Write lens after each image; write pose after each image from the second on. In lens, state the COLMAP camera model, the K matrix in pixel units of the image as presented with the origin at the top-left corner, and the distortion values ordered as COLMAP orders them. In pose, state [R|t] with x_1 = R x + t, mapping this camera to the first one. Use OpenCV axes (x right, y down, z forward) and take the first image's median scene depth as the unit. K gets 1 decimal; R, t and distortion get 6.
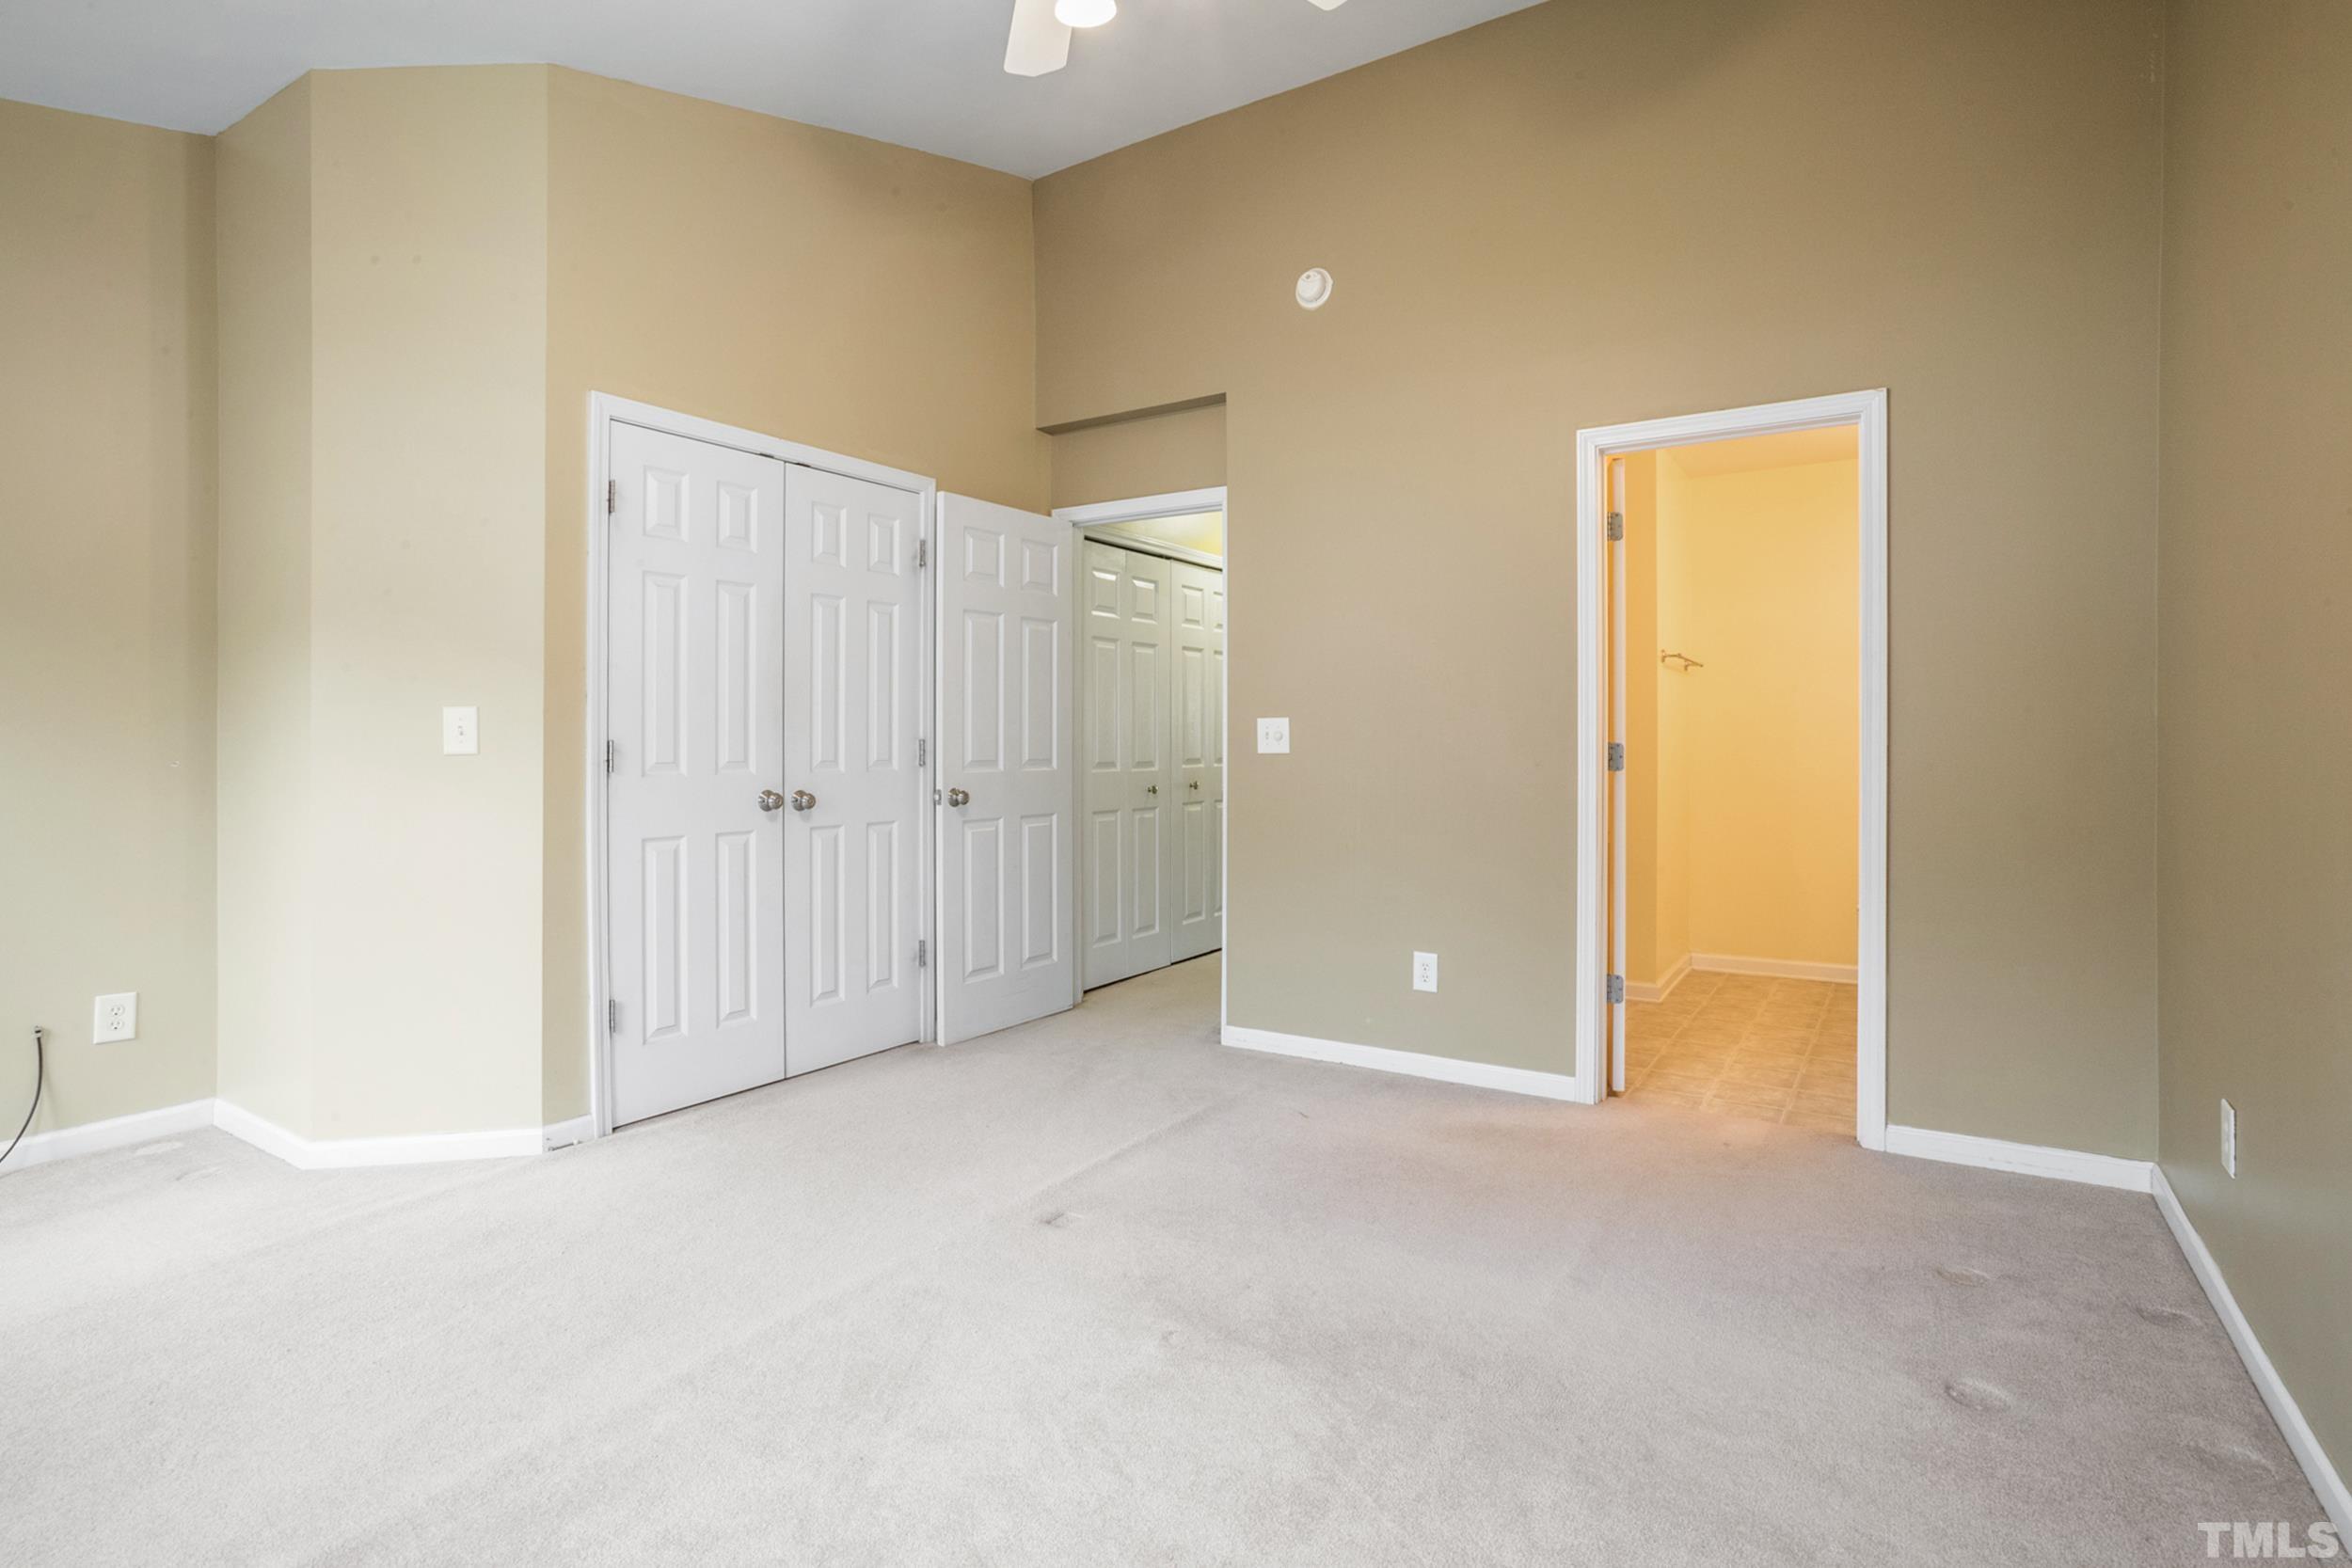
lens RADIAL K [[1111.8, 0, 1168.5], [0, 1111.8, 740.2], [0, 0, 1]] dist [-0.066839, 0.031444]
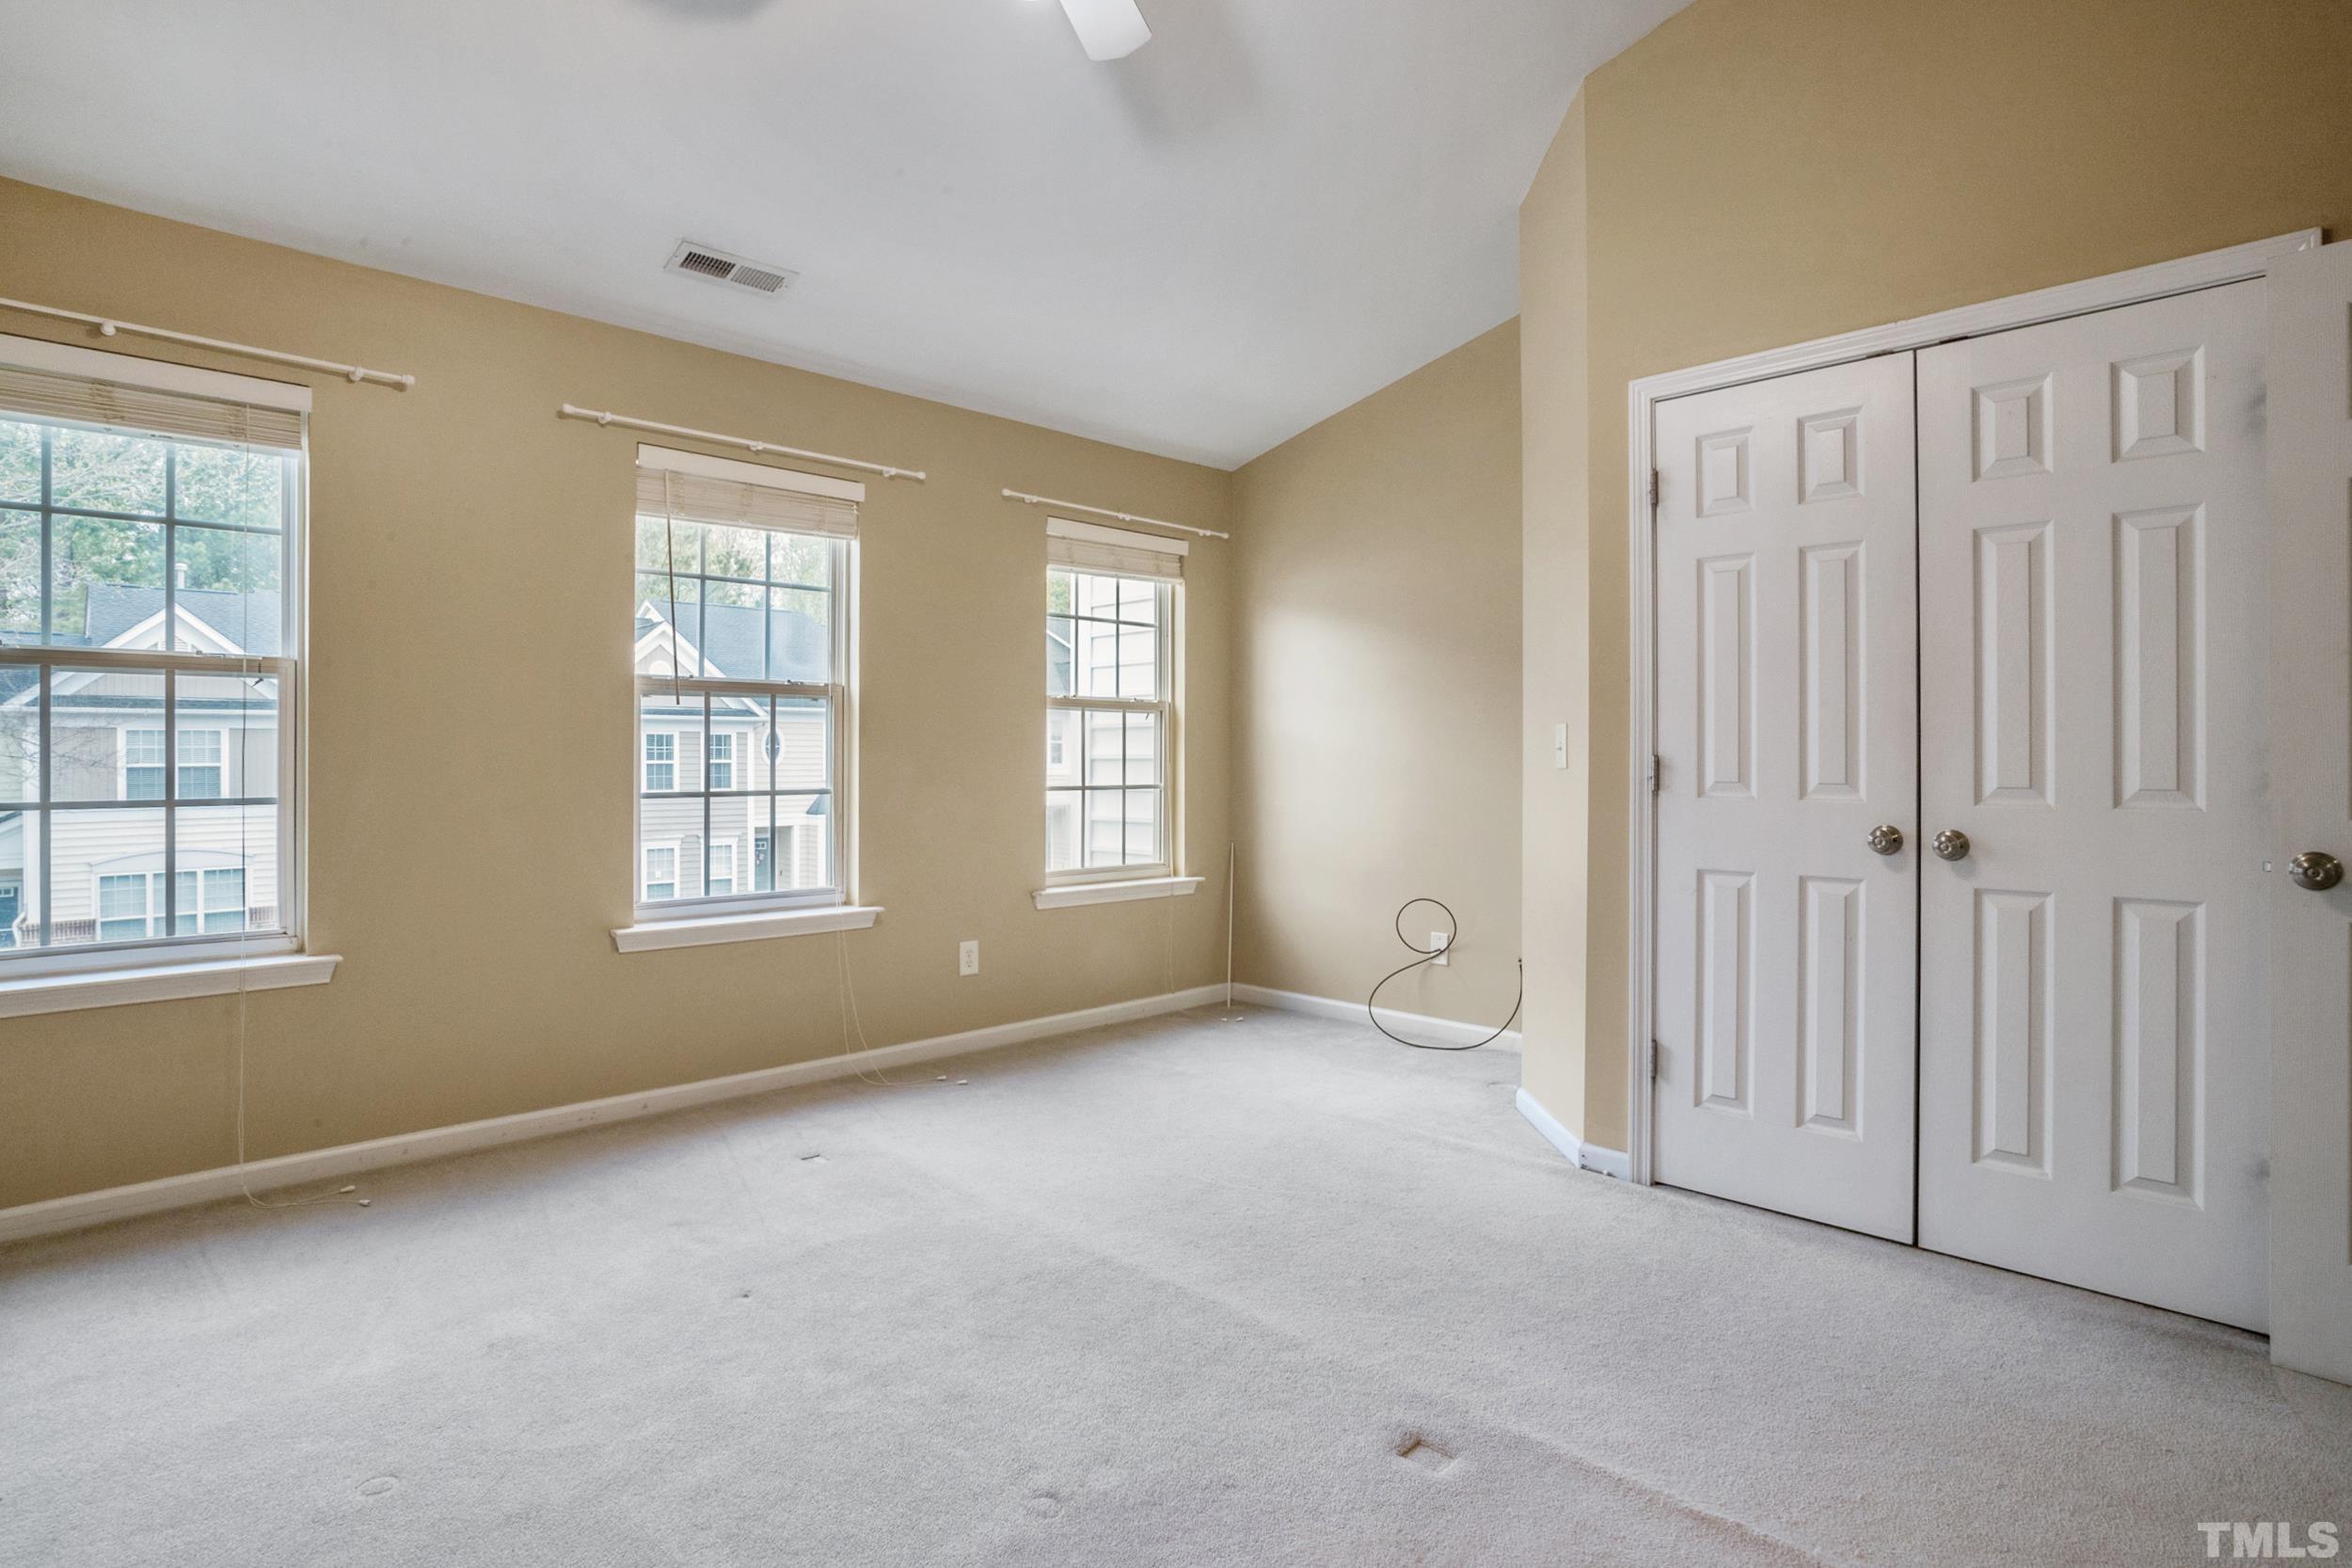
lens RADIAL K [[1151.7, 0, 1181.1], [0, 1151.7, 789.7], [0, 0, 1]] dist [-0.072588, 0.035727]
pose [[-0.196030, 0.021144, -0.980370, 0.468987], [0.001171, 0.999772, 0.021329, 0.007272], [0.980597, 0.003033, -0.196010, 0.755652]]
